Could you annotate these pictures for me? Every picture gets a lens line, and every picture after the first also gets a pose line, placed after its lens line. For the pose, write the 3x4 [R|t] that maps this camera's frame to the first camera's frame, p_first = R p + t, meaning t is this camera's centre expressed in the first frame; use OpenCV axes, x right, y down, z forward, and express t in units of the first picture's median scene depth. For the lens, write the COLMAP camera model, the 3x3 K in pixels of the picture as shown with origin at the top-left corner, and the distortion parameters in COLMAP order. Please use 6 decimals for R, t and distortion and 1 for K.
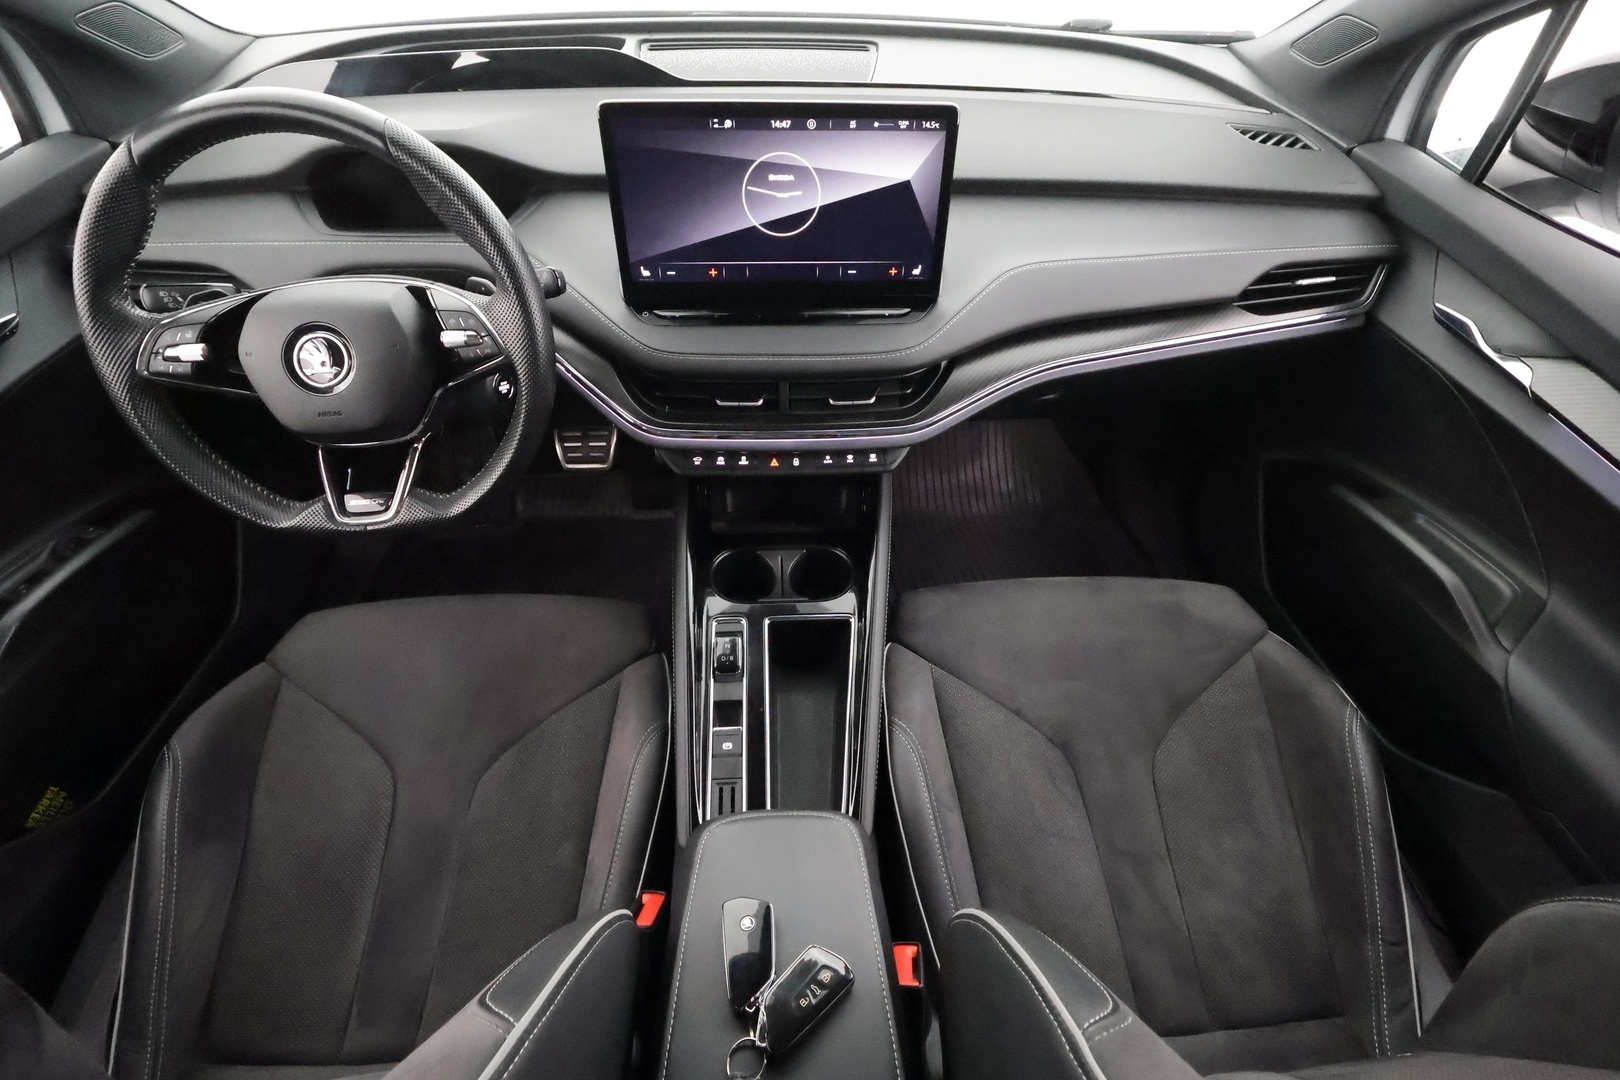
lens RADIAL K [[758.6, 0, 810.0], [0, 758.6, 540.0], [0, 0, 1]] dist [-0.000003, -0.000154]
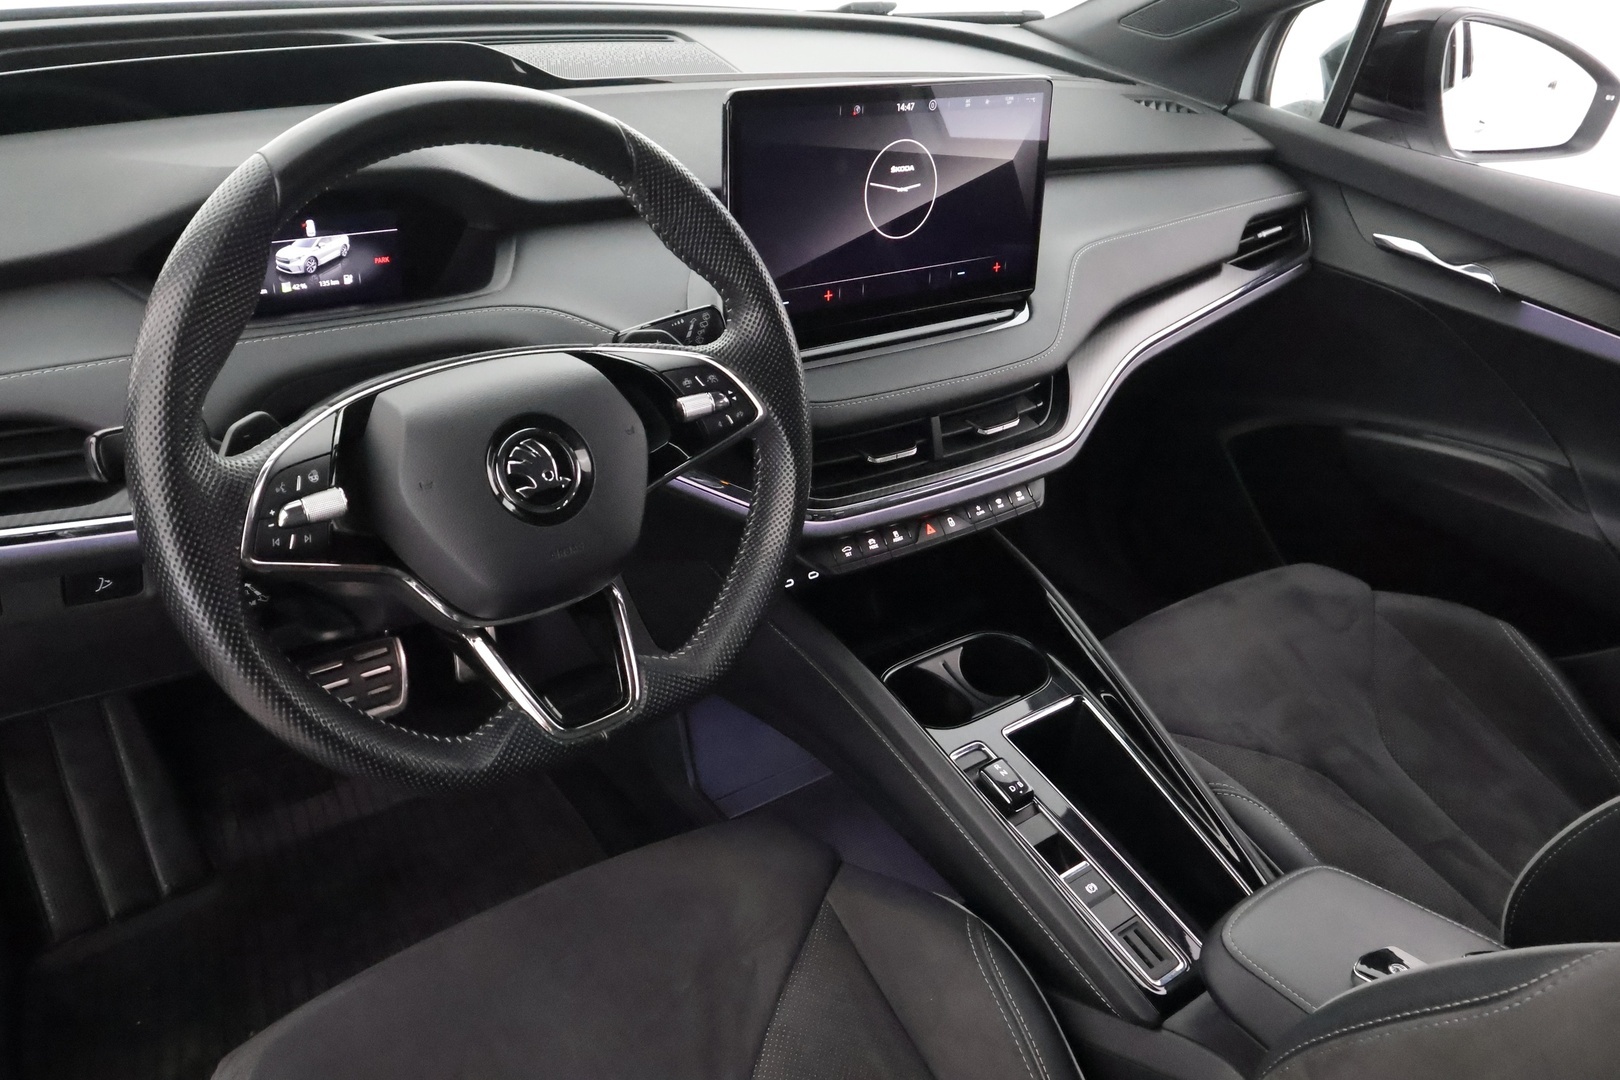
lens RADIAL K [[1294.7, 0, 810.0], [0, 1294.7, 540.0], [0, 0, 1]] dist [-0.010679, -0.001886]
pose [[0.812127, -0.235734, 0.533740, -0.851359], [0.347160, 0.930443, -0.117287, 0.015051], [-0.468966, 0.280545, 0.837476, 0.005057]]
